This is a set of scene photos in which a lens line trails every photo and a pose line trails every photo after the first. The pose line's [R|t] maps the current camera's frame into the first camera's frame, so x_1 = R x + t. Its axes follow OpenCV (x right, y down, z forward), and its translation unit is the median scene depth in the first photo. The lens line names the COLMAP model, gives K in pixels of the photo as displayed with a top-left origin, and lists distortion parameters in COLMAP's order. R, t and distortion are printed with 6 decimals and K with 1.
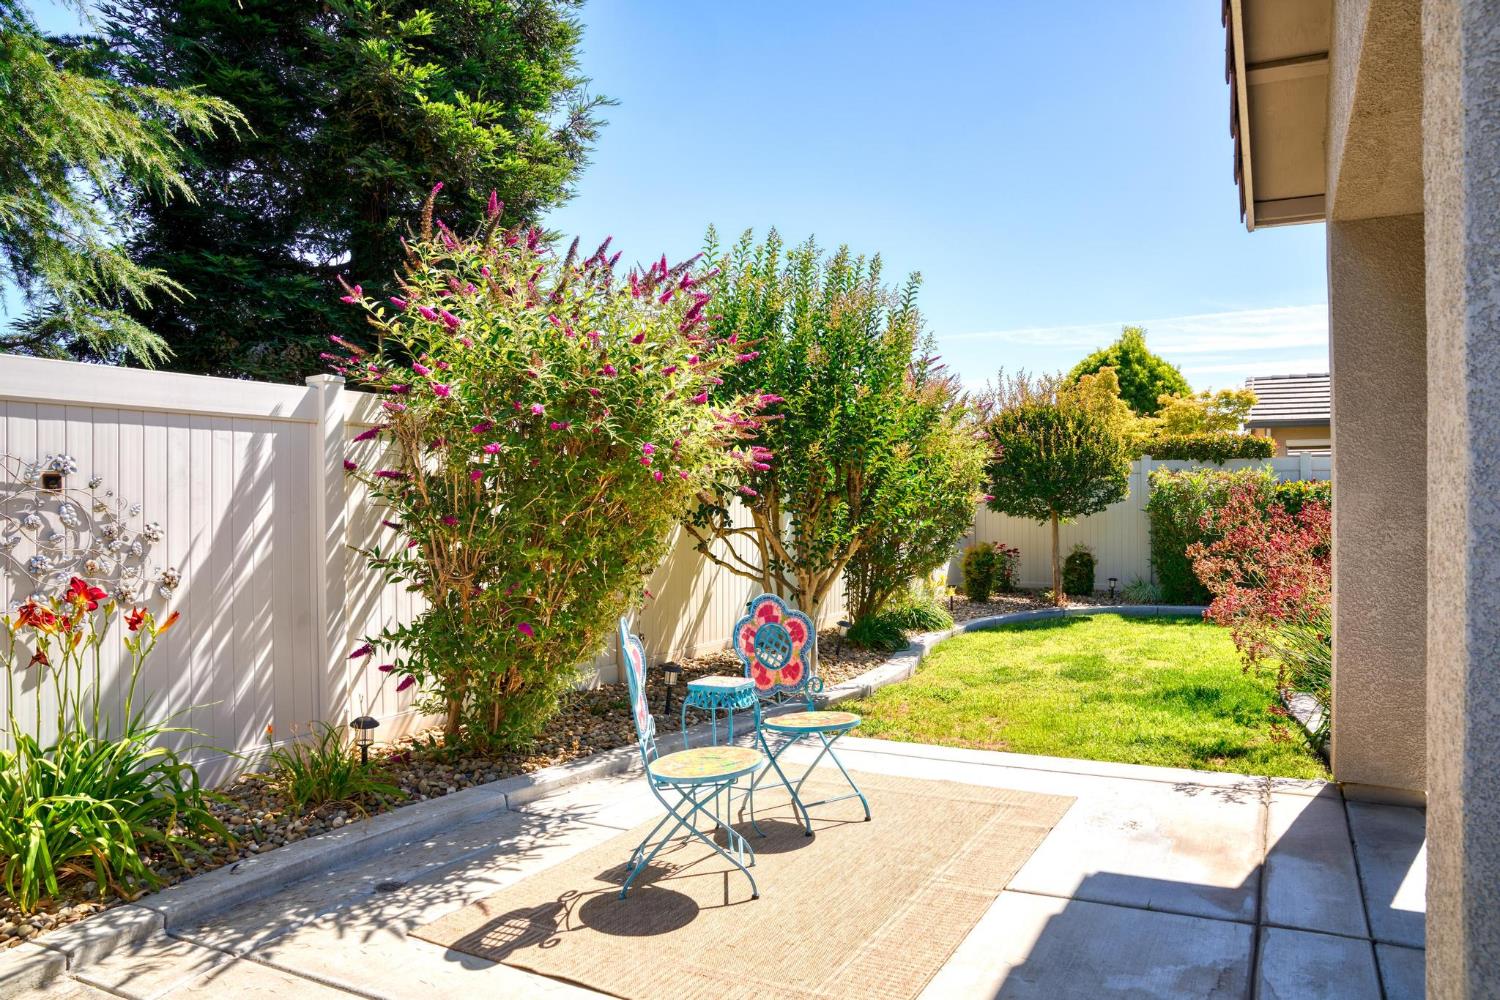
lens RADIAL K [[1059.2, 0, 750.0], [0, 1059.2, 500.0], [0, 0, 1]] dist [-0.105977, 0.002998]
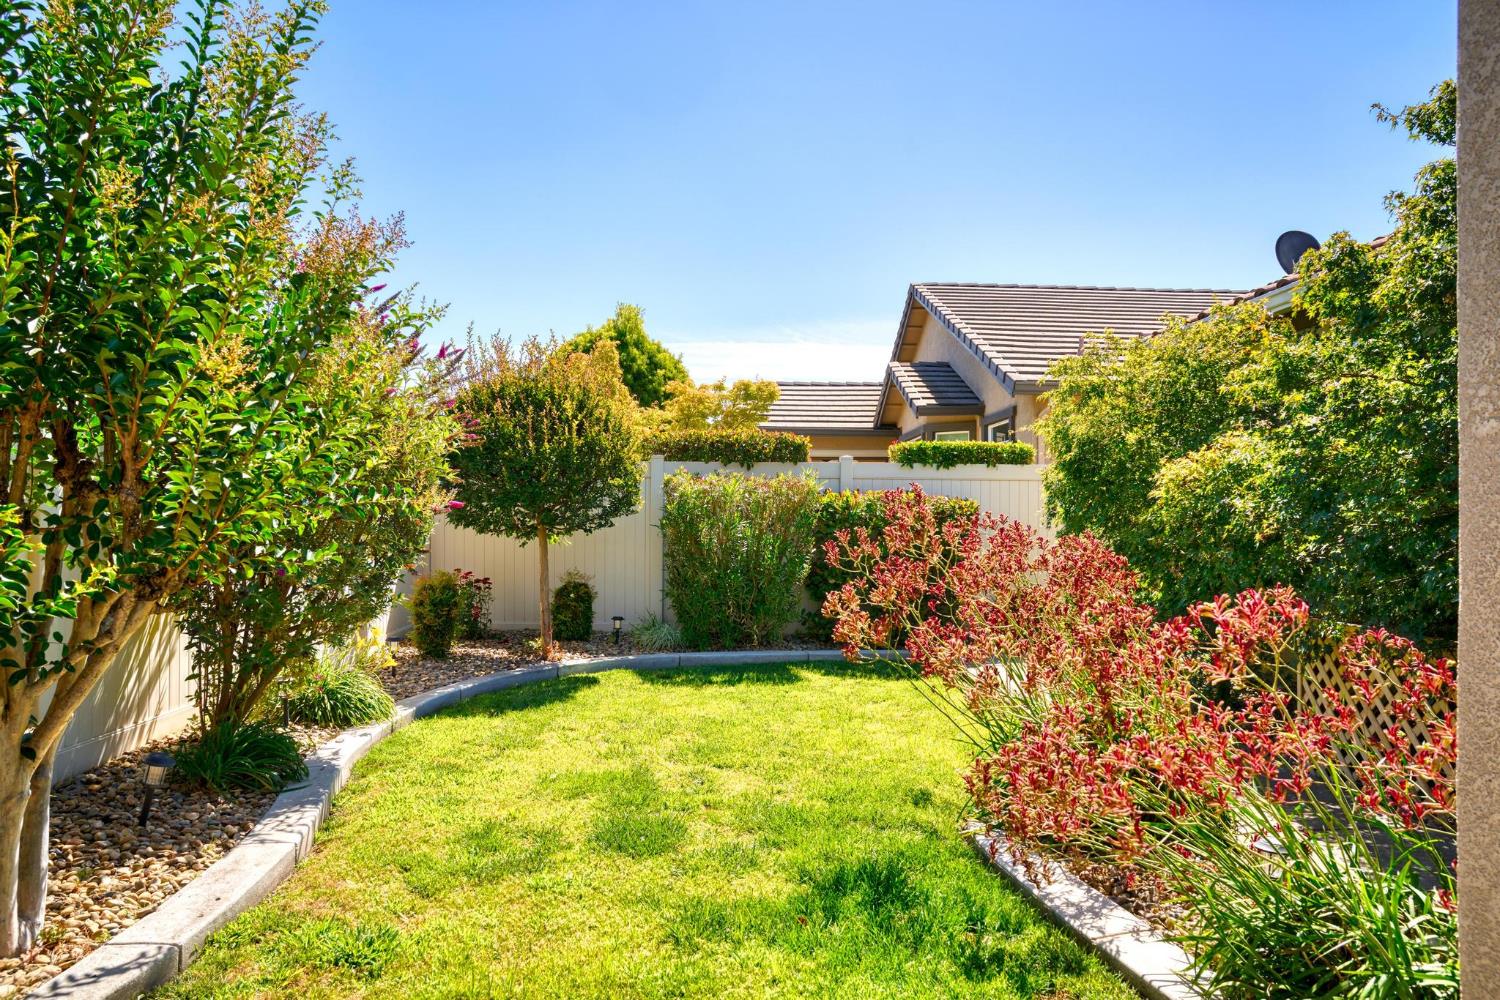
lens RADIAL K [[1059.2, 0, 750.0], [0, 1059.2, 500.0], [0, 0, 1]] dist [-0.105977, 0.002998]
pose [[0.874441, 0.016207, 0.484860, 0.066415], [-0.010630, 0.999842, -0.014251, 0.001407], [-0.485015, 0.007308, 0.874475, 0.311718]]
